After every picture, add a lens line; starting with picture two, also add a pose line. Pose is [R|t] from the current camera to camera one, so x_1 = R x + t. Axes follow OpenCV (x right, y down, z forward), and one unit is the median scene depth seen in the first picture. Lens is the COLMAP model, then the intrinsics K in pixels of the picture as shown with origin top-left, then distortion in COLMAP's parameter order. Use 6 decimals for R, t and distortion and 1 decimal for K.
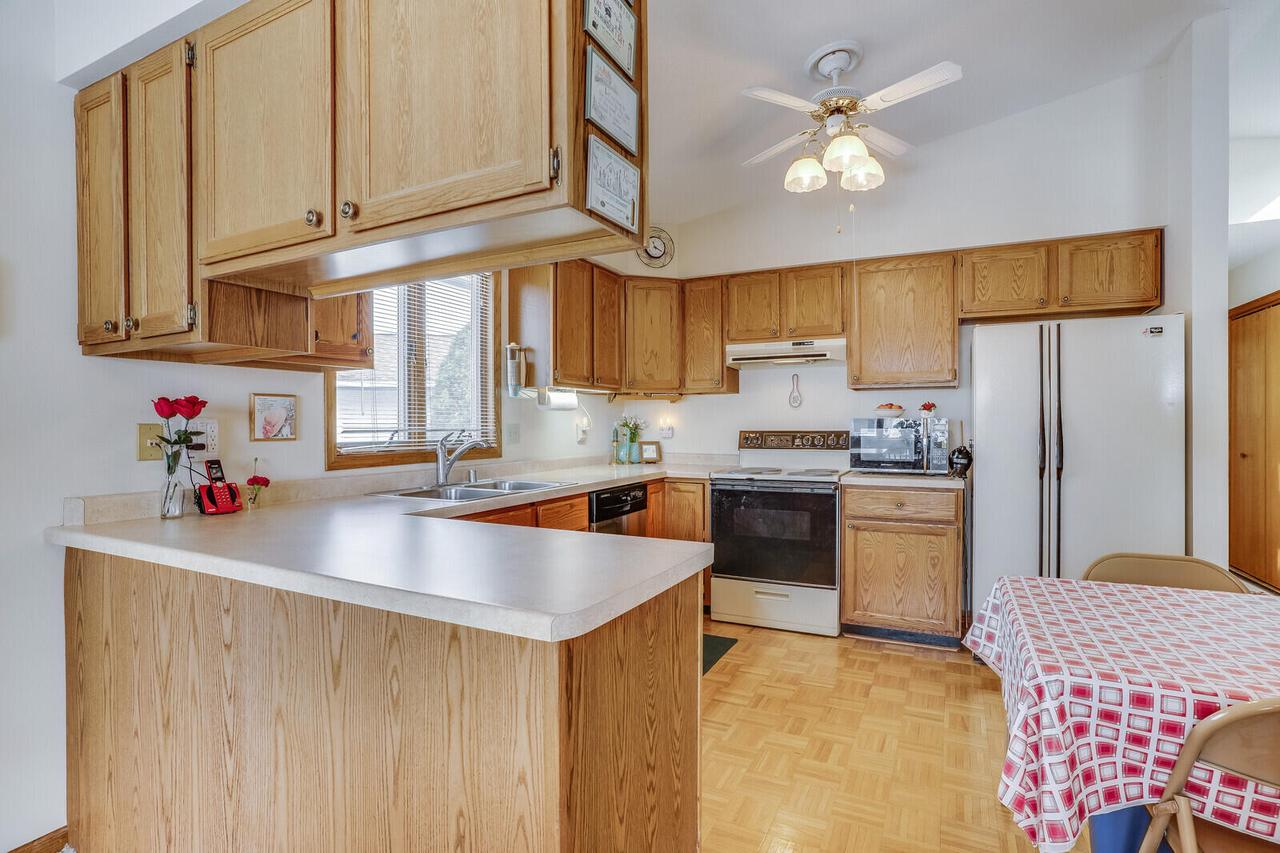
lens RADIAL K [[618.4, 0, 635.4], [0, 618.4, 430.7], [0, 0, 1]] dist [-0.029768, 0.000627]
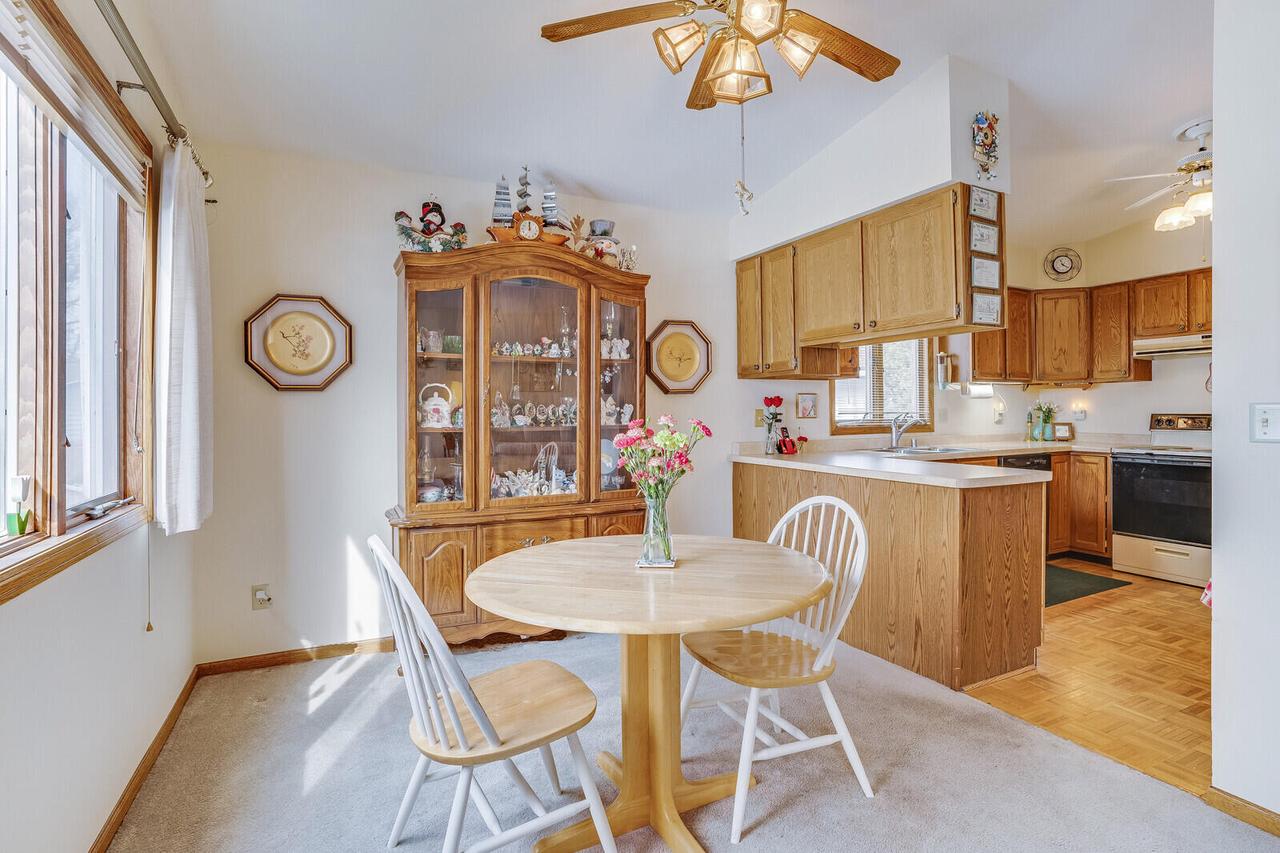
lens RADIAL K [[634.8, 0, 666.4], [0, 634.8, 412.2], [0, 0, 1]] dist [-0.065182, 0.034172]
pose [[0.819584, -0.000366, -0.572960, 0.113041], [-0.001983, 0.999992, -0.003475, 0.003849], [0.572956, 0.003984, 0.819576, -0.566815]]
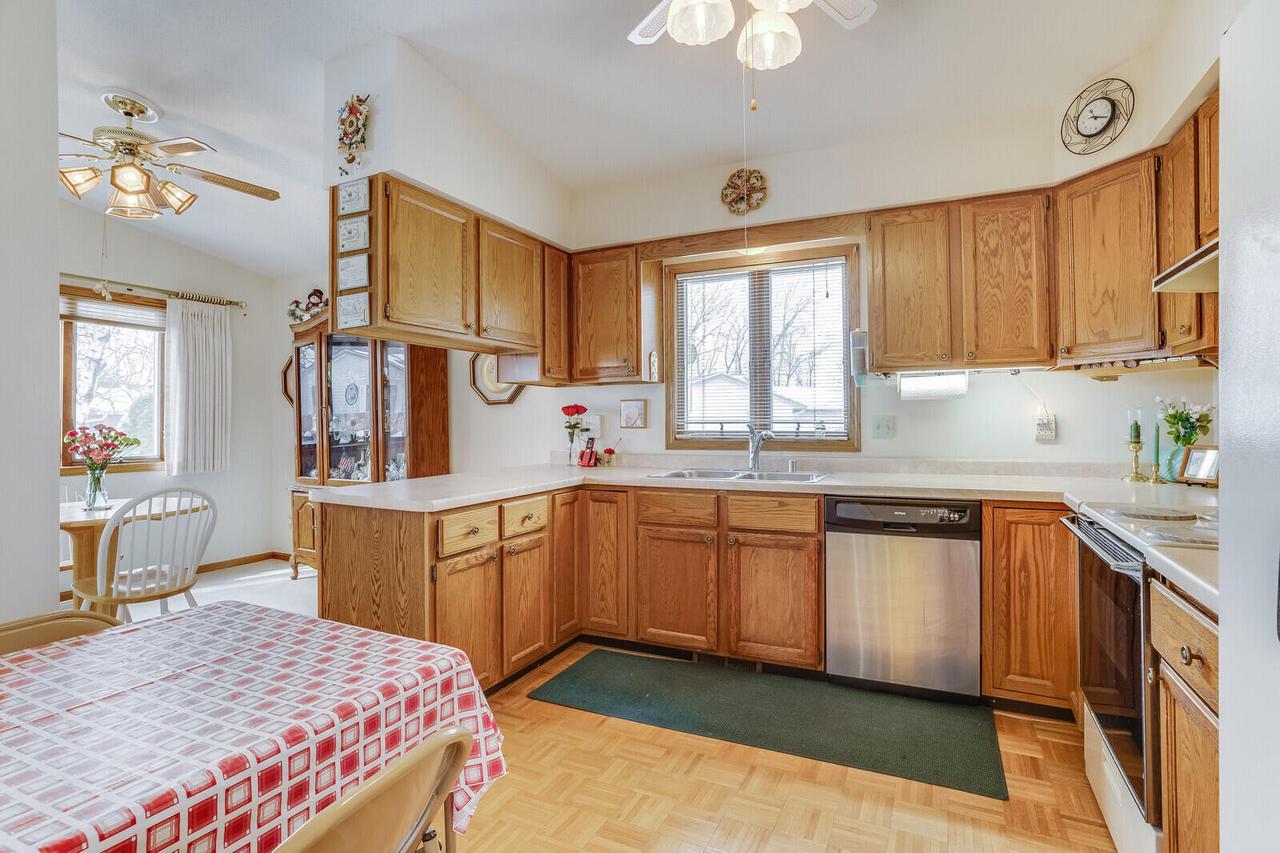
lens RADIAL K [[622.0, 0, 640.1], [0, 622.0, 410.4], [0, 0, 1]] dist [-0.063203, 0.031713]
pose [[0.026716, -0.012090, -0.999570, 0.730016], [-0.002712, 0.999922, -0.012167, -0.007442], [0.999639, 0.003036, 0.026681, 0.665736]]
